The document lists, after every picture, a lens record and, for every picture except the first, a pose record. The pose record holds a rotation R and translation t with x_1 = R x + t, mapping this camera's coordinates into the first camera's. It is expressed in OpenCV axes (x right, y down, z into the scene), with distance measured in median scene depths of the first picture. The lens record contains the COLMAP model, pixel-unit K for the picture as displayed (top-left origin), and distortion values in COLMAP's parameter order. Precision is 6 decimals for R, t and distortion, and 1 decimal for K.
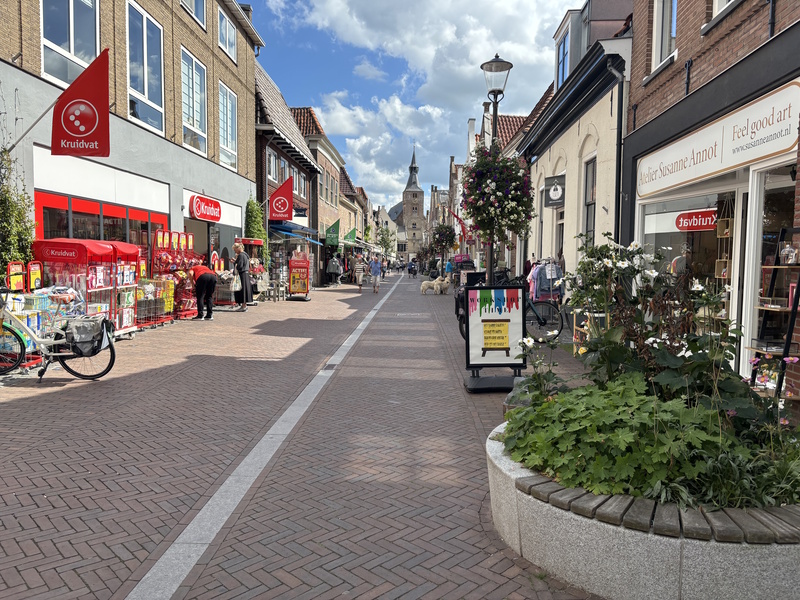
lens RADIAL K [[604.9, 0, 399.5], [0, 604.9, 301.2], [0, 0, 1]] dist [-0.012296, -0.003460]
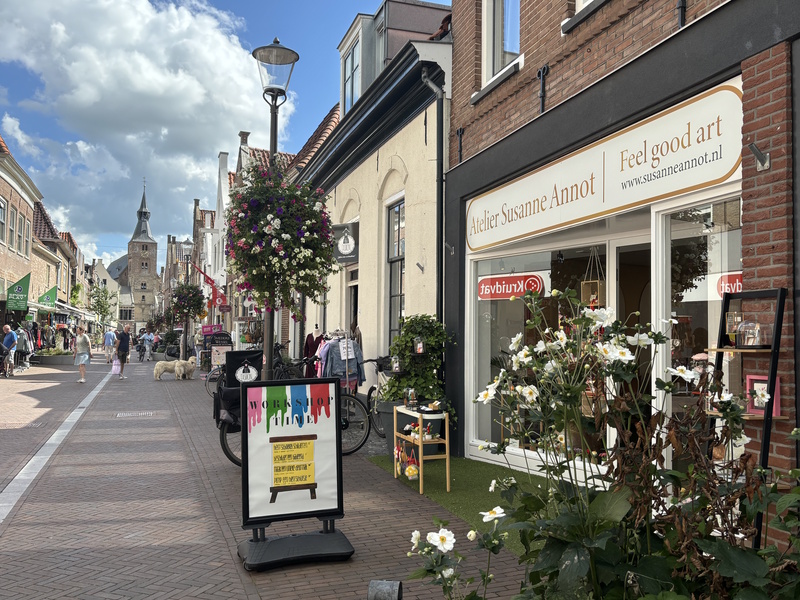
lens RADIAL K [[742.8, 0, 398.2], [0, 742.8, 311.0], [0, 0, 1]] dist [0.050453, 0.000000]
pose [[0.938306, 0.013634, 0.345537, -0.000138], [0.019302, 0.995600, -0.091700, -0.016828], [-0.345266, 0.092712, 0.933914, 0.183962]]
